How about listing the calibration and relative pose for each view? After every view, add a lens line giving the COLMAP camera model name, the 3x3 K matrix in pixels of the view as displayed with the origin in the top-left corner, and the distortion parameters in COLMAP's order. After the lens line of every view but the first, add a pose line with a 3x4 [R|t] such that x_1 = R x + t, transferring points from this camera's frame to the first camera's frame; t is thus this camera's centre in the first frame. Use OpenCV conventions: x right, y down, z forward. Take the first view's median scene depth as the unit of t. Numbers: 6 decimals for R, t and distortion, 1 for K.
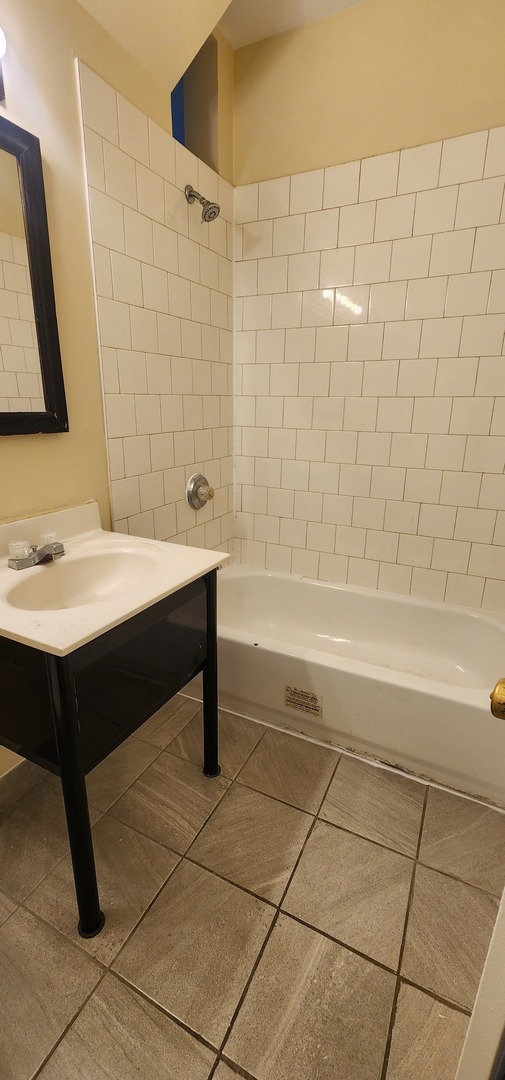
lens RADIAL K [[450.4, 0, 252.5], [0, 450.4, 540.0], [0, 0, 1]] dist [-0.000324, 0.000077]
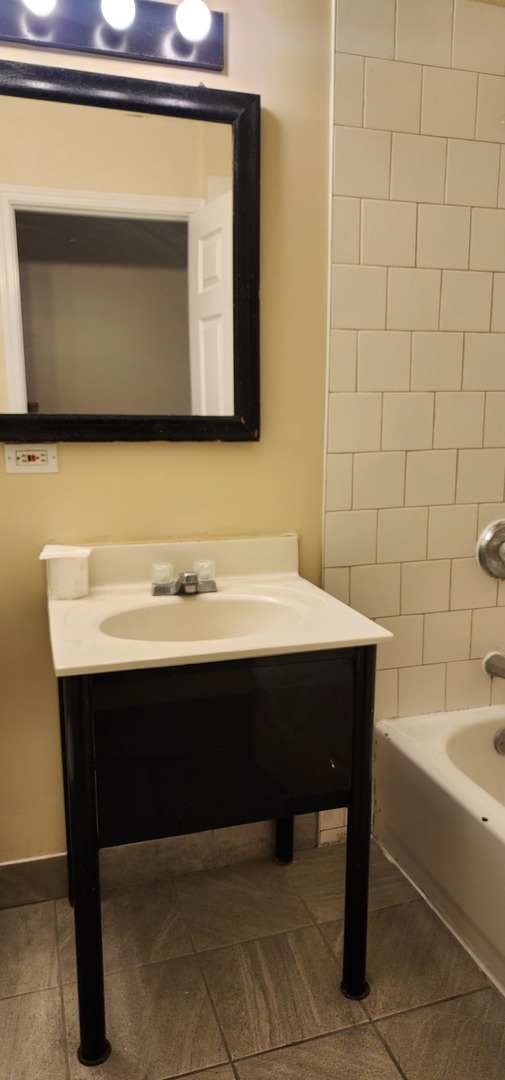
lens RADIAL K [[747.9, 0, 252.5], [0, 747.9, 562.0], [0, 0, 1]] dist [0.091588, -0.086905]
pose [[0.697396, 0.130386, -0.704726, 0.503501], [-0.202278, 0.979143, -0.019016, -0.005898], [0.687548, 0.155812, 0.709225, 0.090300]]
